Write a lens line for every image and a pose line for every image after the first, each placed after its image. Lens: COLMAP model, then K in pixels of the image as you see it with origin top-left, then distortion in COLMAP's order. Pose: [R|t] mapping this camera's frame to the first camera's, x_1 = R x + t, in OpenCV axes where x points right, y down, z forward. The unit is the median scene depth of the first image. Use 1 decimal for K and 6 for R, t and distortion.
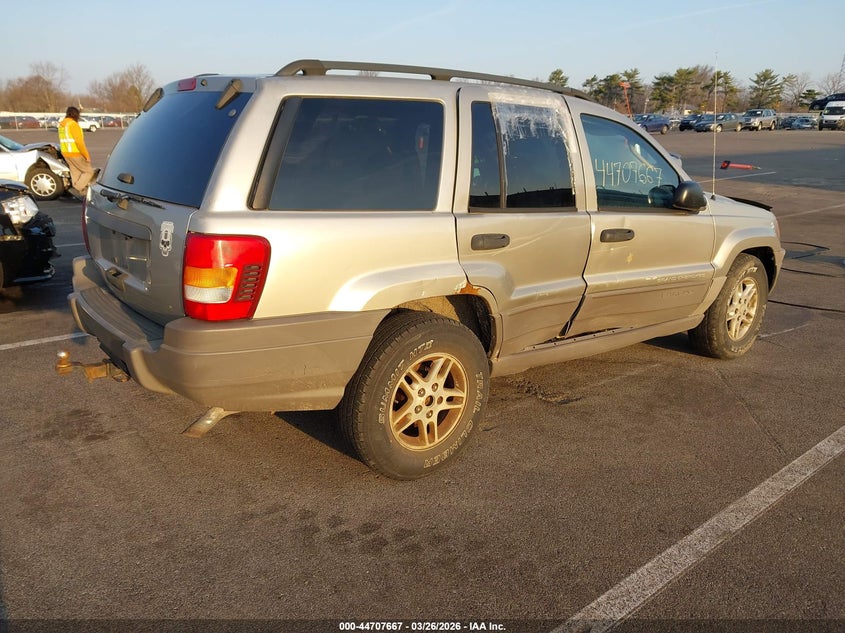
lens RADIAL K [[707.2, 0, 416.8], [0, 707.2, 315.3], [0, 0, 1]] dist [0.036515, -0.008402]
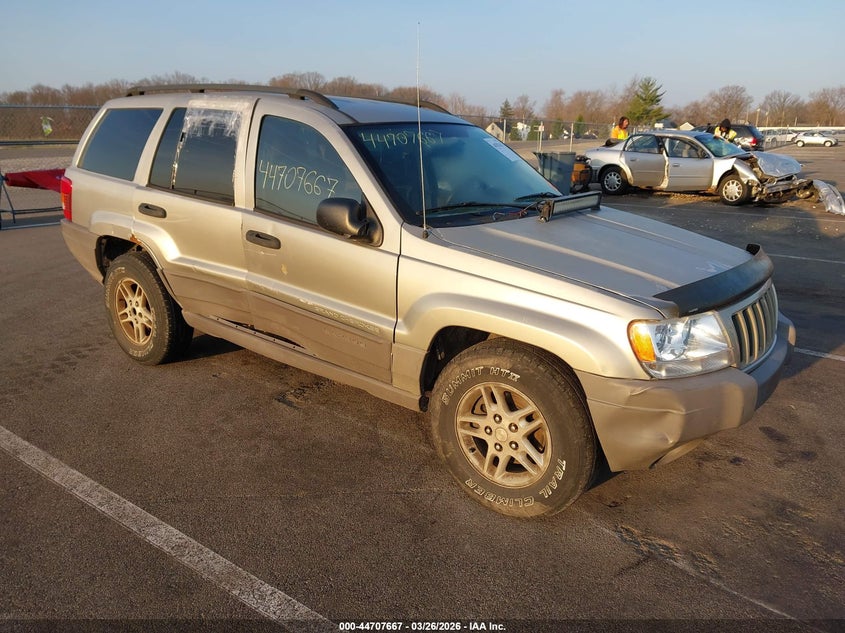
lens RADIAL K [[707.2, 0, 416.8], [0, 707.2, 315.3], [0, 0, 1]] dist [0.036515, -0.008402]
pose [[0.179448, 0.245134, -0.952737, 1.314995], [-0.261665, 0.945465, 0.193978, -0.267285], [0.948330, 0.214489, 0.233805, 1.032162]]
